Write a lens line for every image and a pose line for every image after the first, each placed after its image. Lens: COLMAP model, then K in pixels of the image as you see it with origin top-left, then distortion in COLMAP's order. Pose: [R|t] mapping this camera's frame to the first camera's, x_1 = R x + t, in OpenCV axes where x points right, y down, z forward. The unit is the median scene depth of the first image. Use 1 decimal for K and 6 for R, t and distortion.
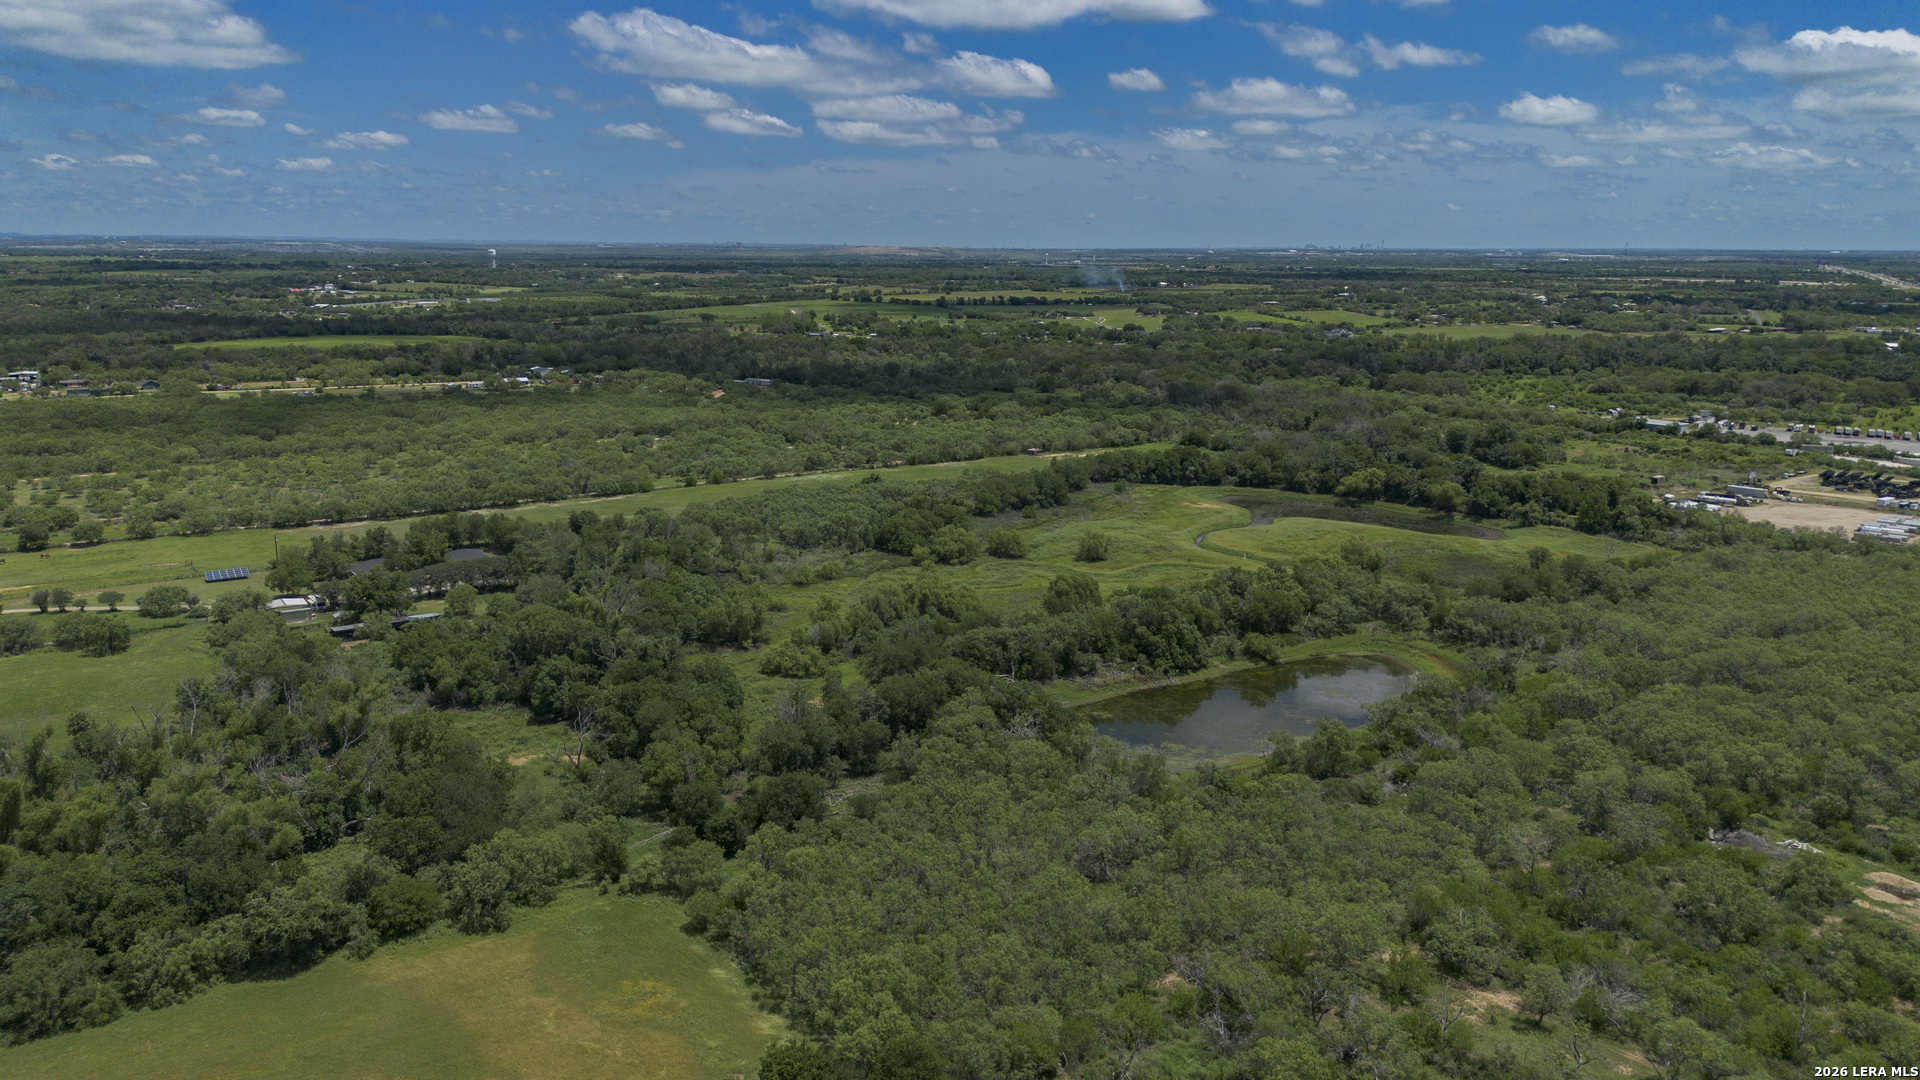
lens RADIAL K [[1354.2, 0, 958.7], [0, 1354.2, 538.8], [0, 0, 1]] dist [0.073882, -0.077081]
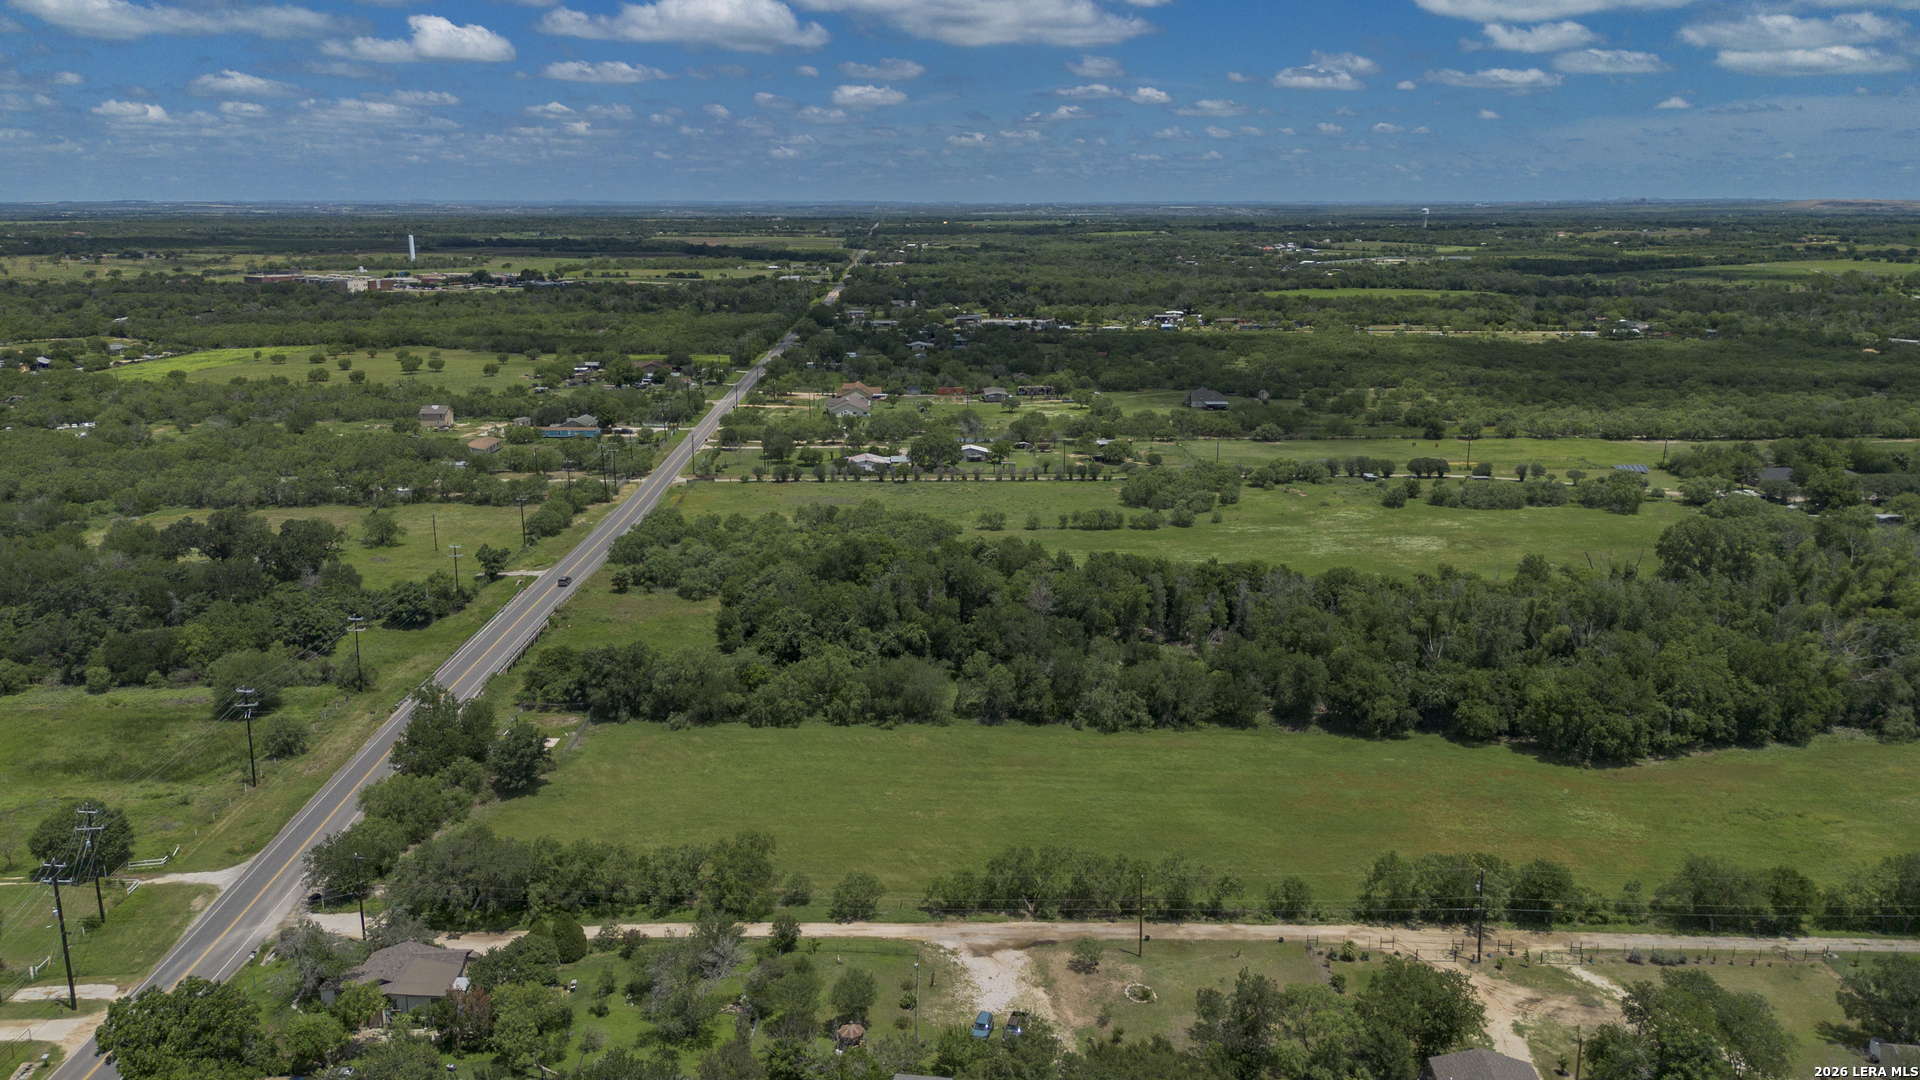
lens RADIAL K [[1406.6, 0, 957.8], [0, 1406.6, 542.9], [0, 0, 1]] dist [0.081190, -0.087853]
pose [[0.834810, 0.121707, -0.536917, -0.240578], [-0.110272, 0.992460, 0.053515, 0.061527], [0.539381, 0.014533, 0.841936, -0.257240]]
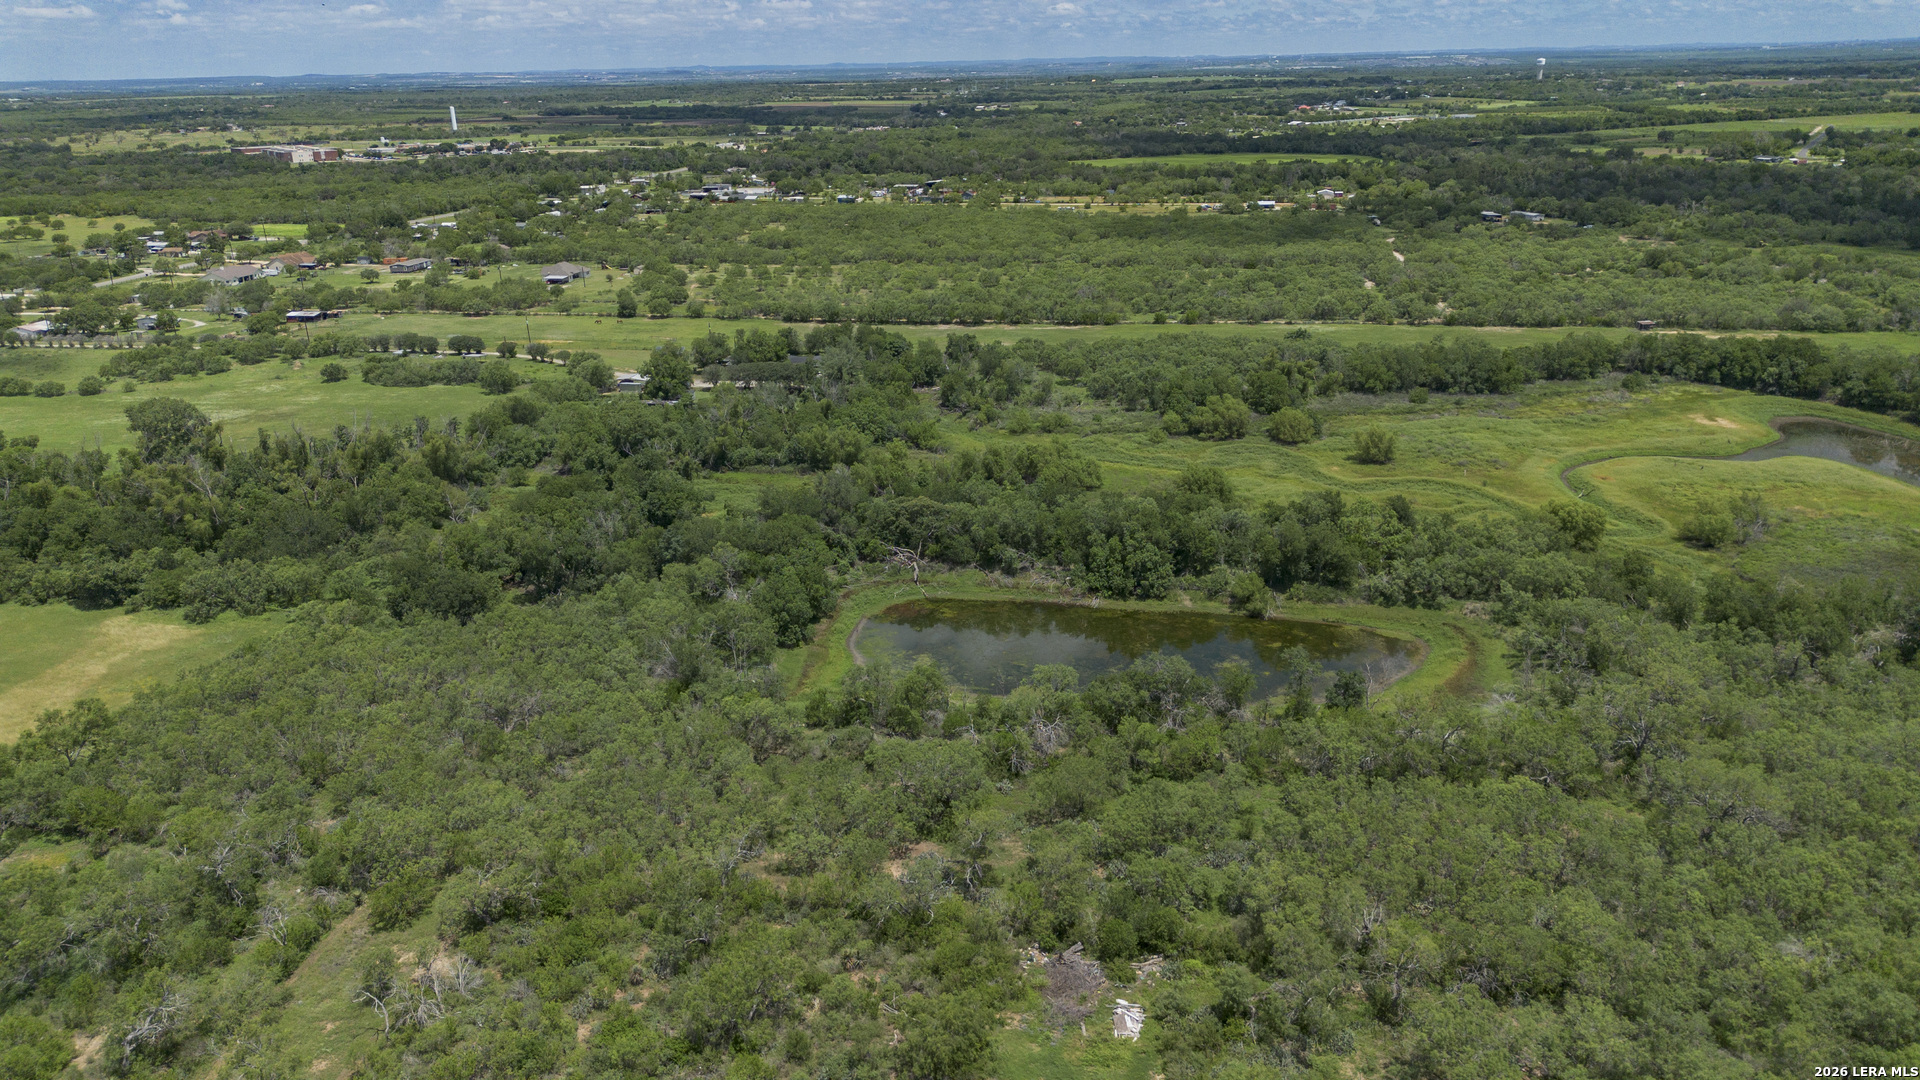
lens RADIAL K [[1354.2, 0, 958.7], [0, 1354.2, 538.8], [0, 0, 1]] dist [0.073882, -0.077081]
pose [[0.719202, 0.209414, -0.662491, 0.359294], [-0.123375, 0.976836, 0.174843, -0.039043], [0.683759, -0.044013, 0.728379, 0.185573]]
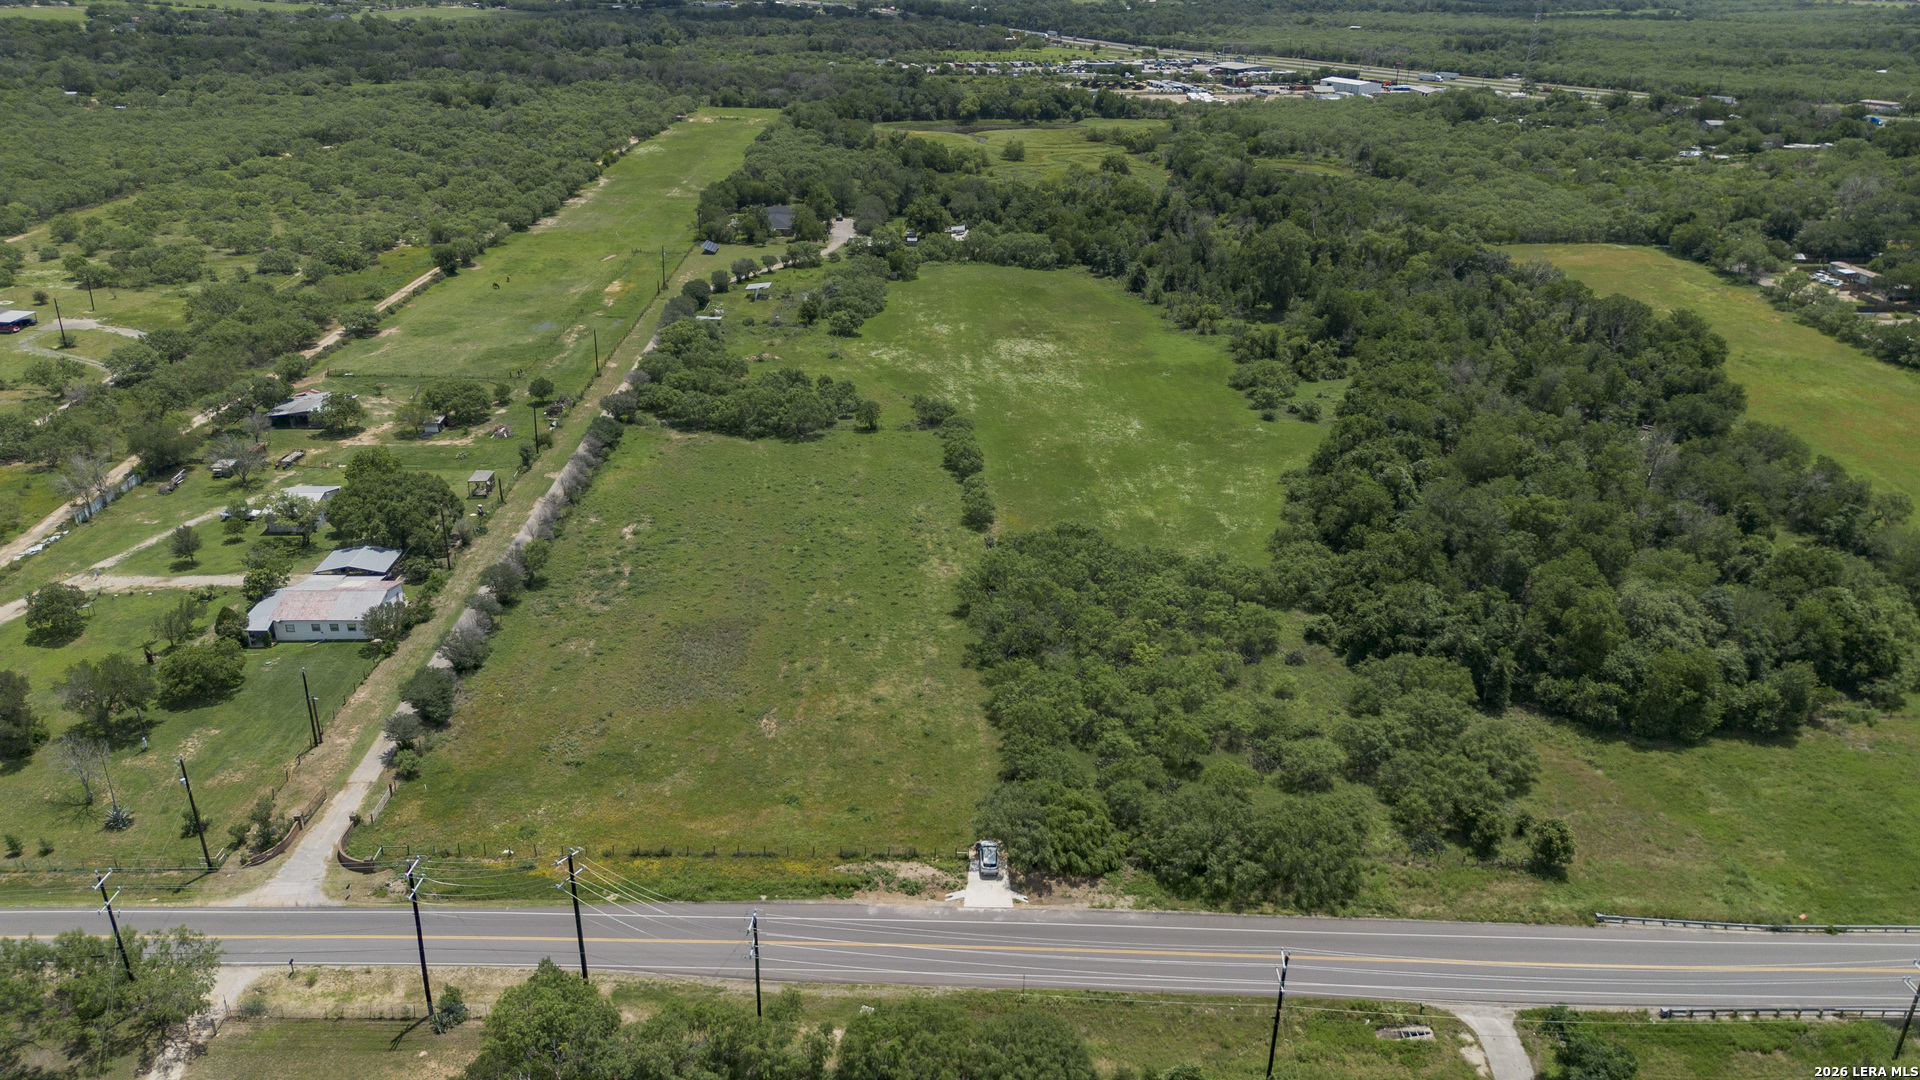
lens RADIAL K [[1354.2, 0, 958.7], [0, 1354.2, 538.8], [0, 0, 1]] dist [0.073882, -0.077081]
pose [[0.560131, -0.328852, 0.760335, -0.937790], [0.162816, 0.943632, 0.288184, -0.026176], [-0.812246, -0.037626, 0.582100, 0.120244]]
